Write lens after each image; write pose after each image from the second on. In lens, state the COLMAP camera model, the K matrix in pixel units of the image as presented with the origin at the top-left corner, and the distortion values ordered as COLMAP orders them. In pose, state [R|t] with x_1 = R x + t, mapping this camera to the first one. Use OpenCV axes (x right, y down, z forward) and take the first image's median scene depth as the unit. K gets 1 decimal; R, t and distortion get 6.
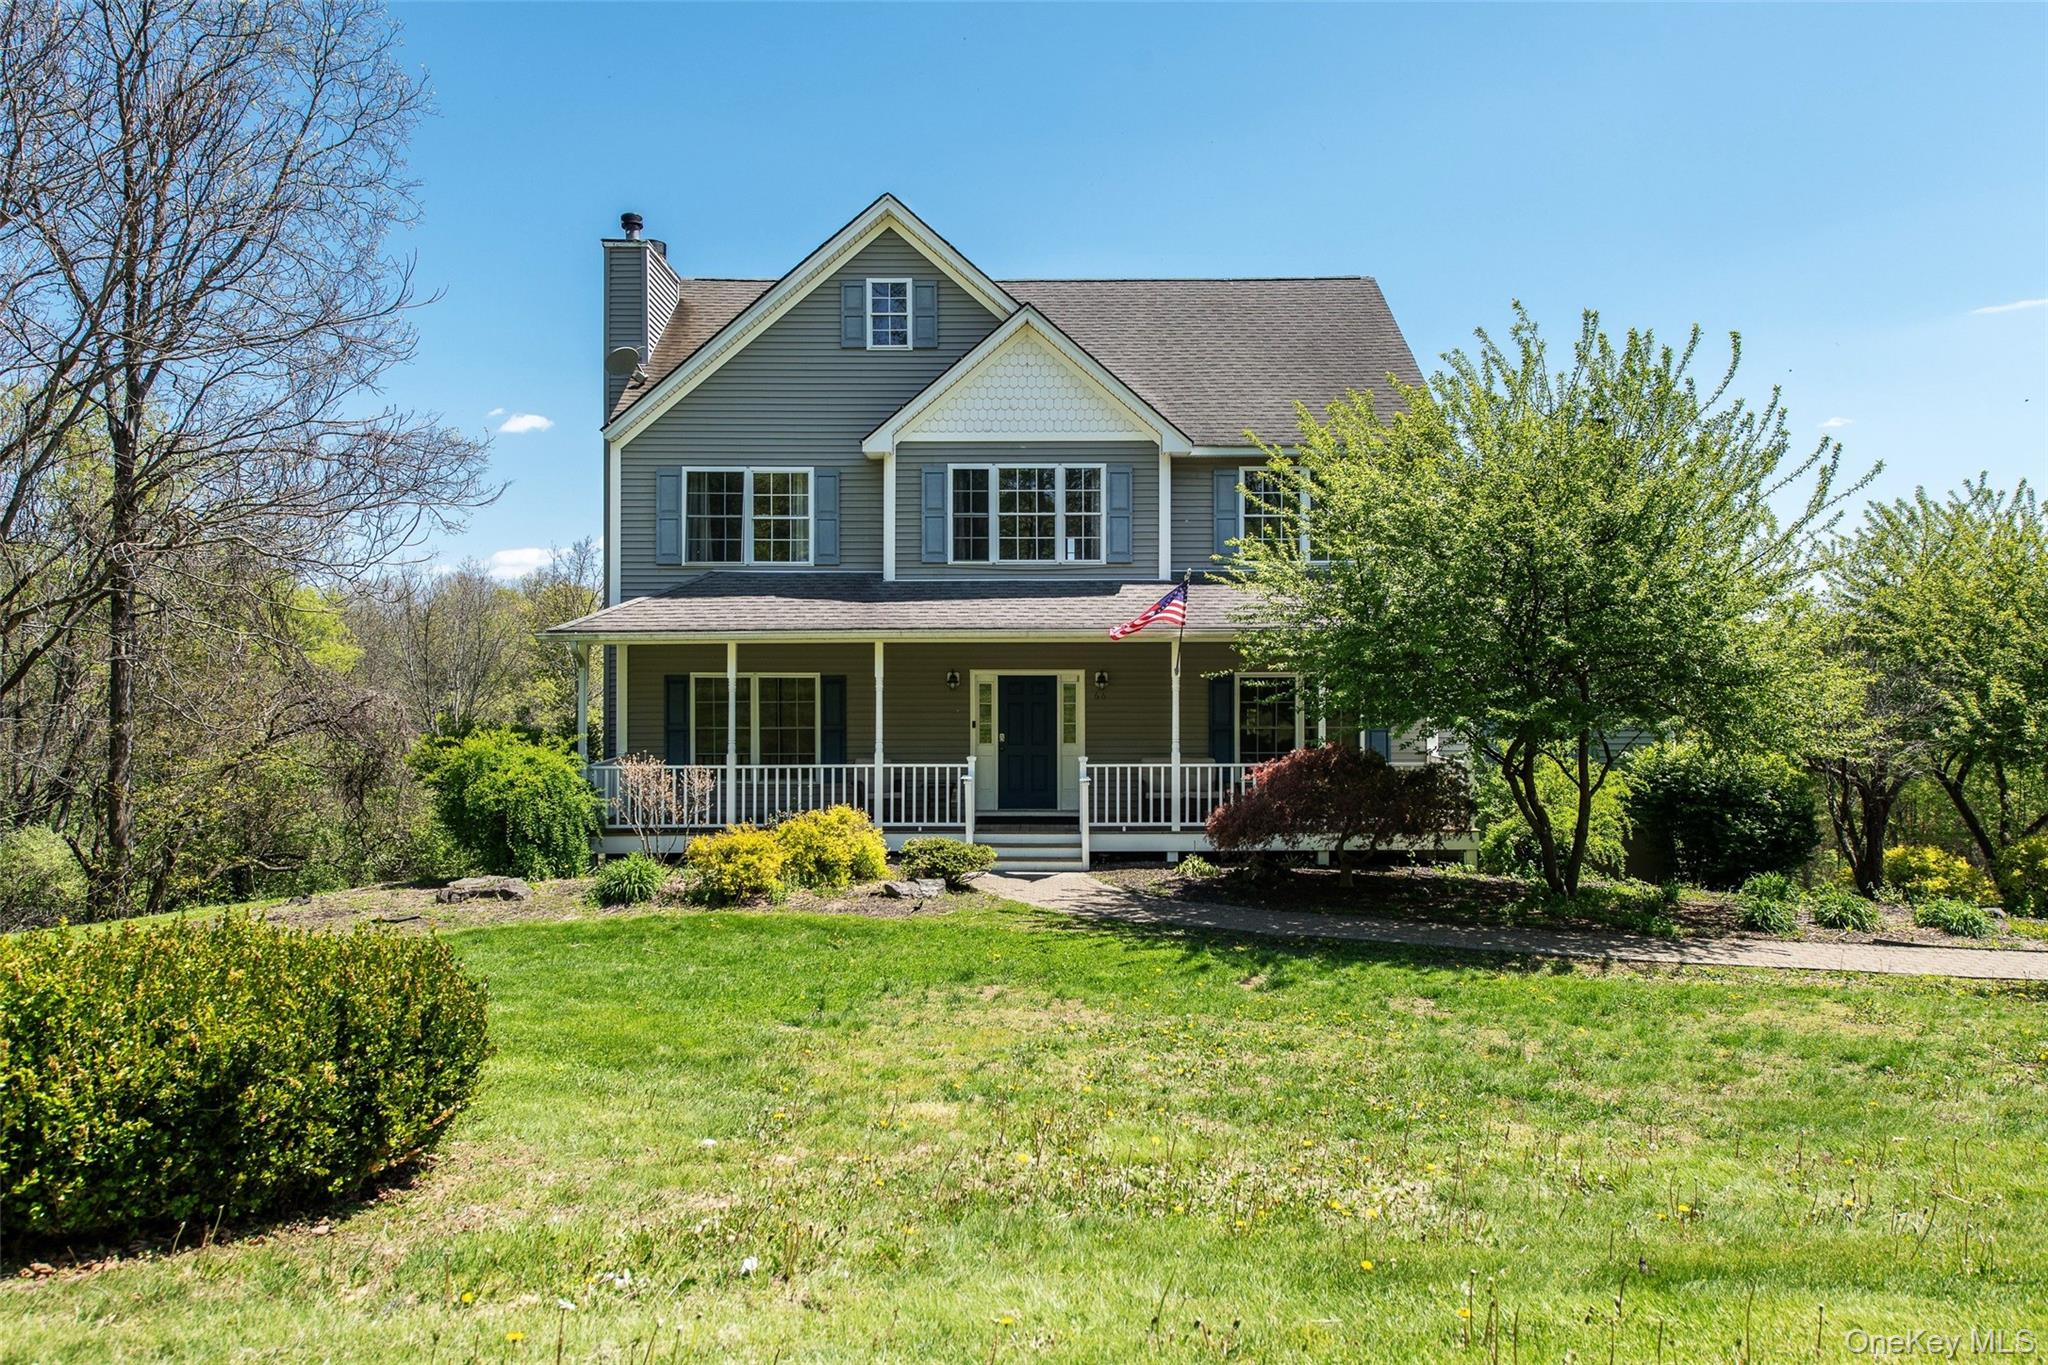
lens RADIAL K [[1440.3, 0, 1020.5], [0, 1440.3, 687.2], [0, 0, 1]] dist [0.002305, -0.008647]
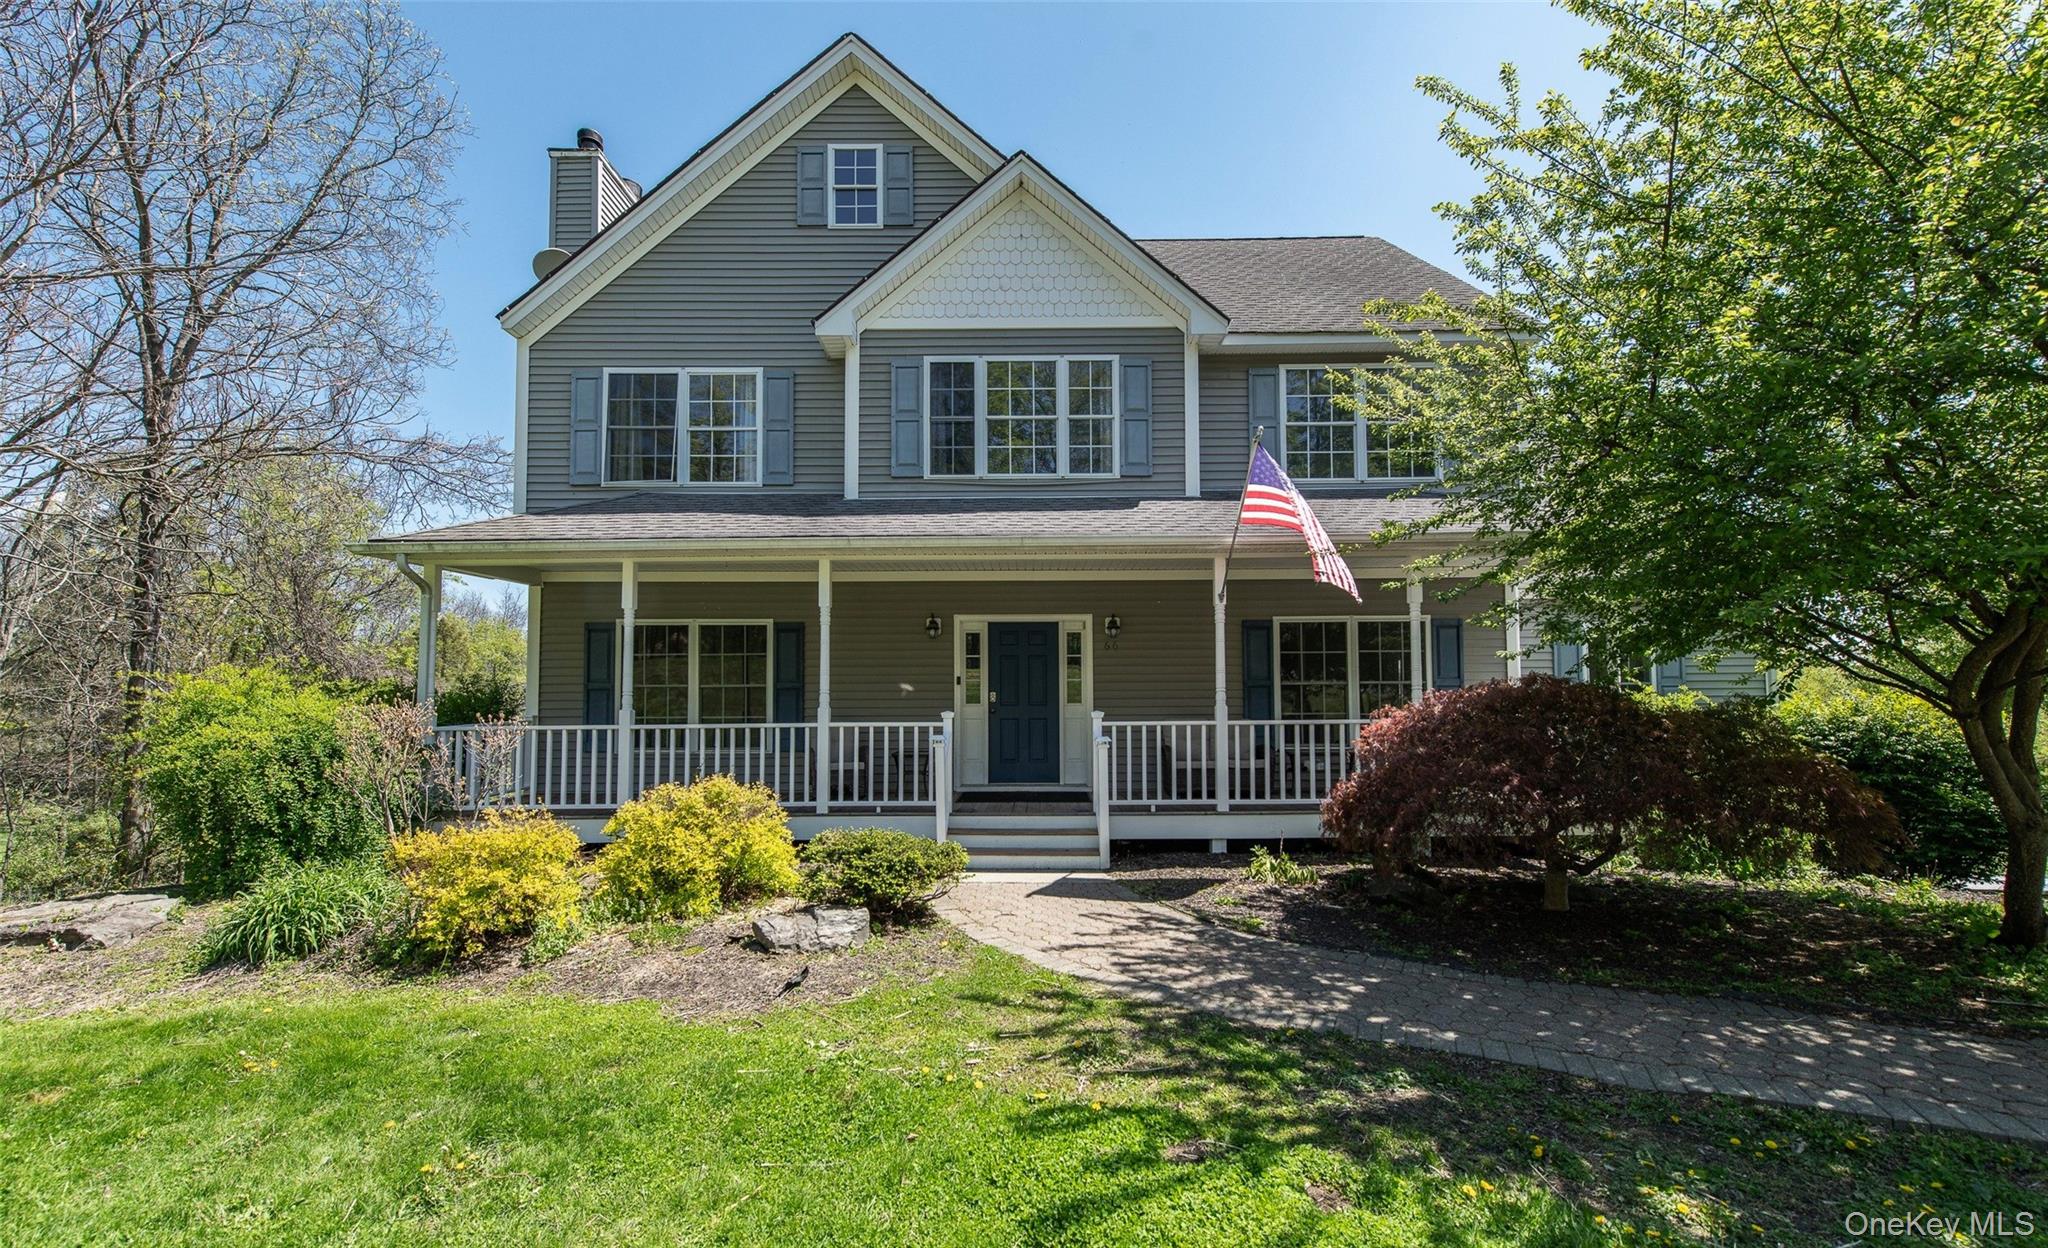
lens RADIAL K [[837.5, 0, 1018.2], [0, 837.5, 695.3], [0, 0, 1]] dist [0.000047, 0.000000]
pose [[0.999970, -0.003394, -0.007001, 0.005331], [0.003235, 0.999740, -0.022572, 0.046520], [0.007076, 0.022548, 0.999721, 0.533955]]
